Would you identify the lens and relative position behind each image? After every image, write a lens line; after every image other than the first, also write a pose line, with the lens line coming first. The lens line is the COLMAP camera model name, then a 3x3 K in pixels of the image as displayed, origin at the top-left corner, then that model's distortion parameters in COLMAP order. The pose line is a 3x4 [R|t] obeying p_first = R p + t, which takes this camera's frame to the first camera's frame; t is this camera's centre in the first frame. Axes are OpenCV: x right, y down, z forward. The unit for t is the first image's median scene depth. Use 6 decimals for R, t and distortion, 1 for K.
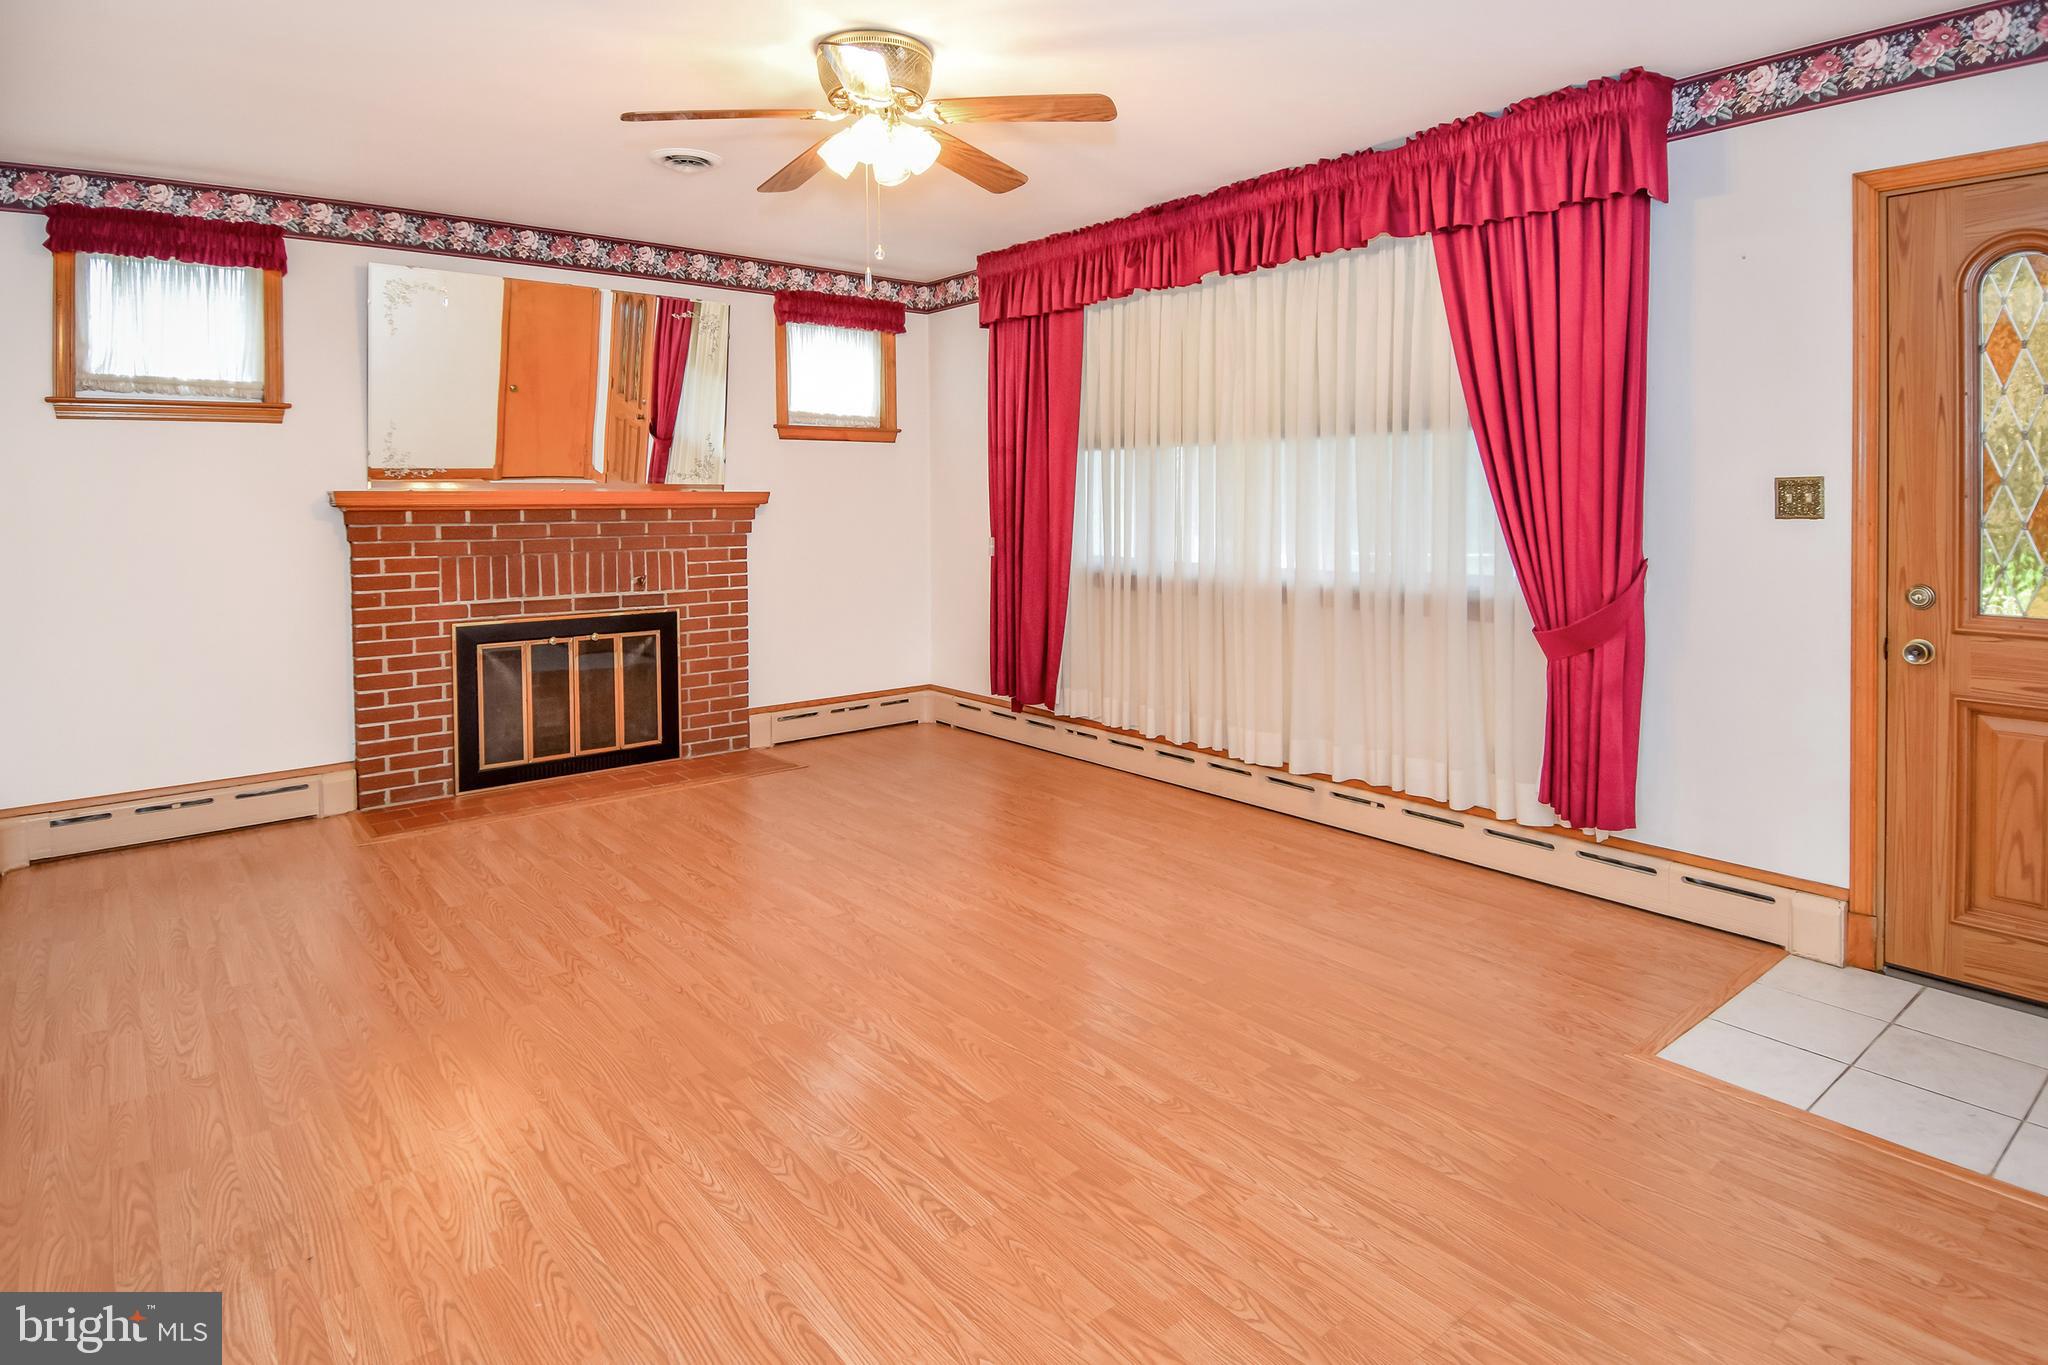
lens RADIAL K [[1160.0, 0, 1096.2], [0, 1160.0, 647.4], [0, 0, 1]] dist [0.036216, -0.046489]
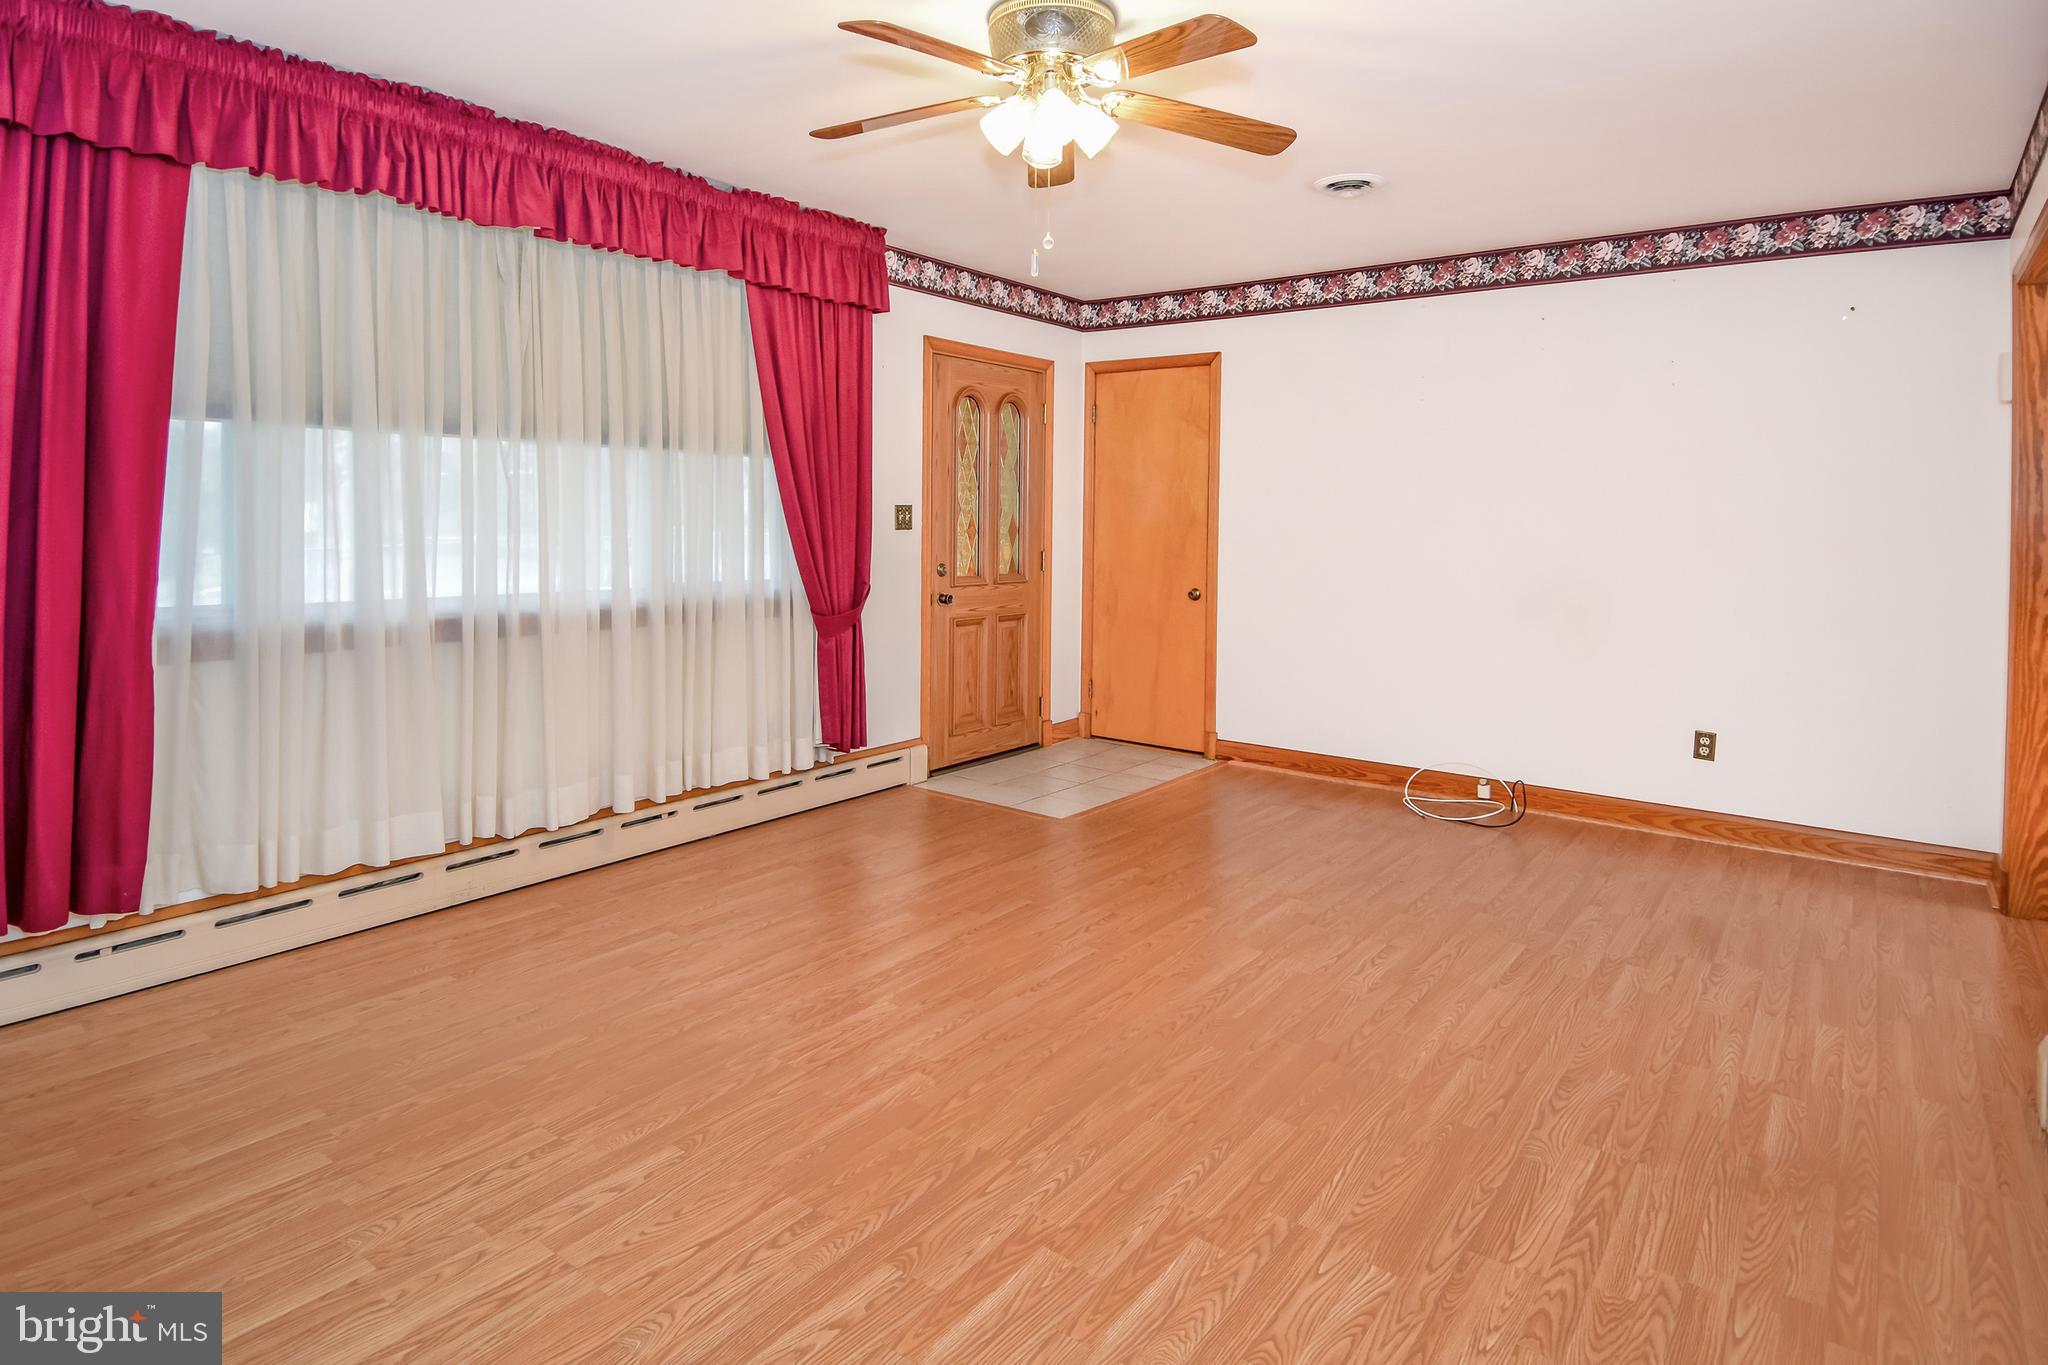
lens RADIAL K [[1084.6, 0, 1022.2], [0, 1084.6, 655.7], [0, 0, 1]] dist [0.055684, -0.054703]
pose [[-0.209504, -0.123210, 0.970014, -0.678130], [0.113004, 0.982331, 0.149181, -0.100766], [-0.971256, 0.140869, -0.191879, 0.798349]]
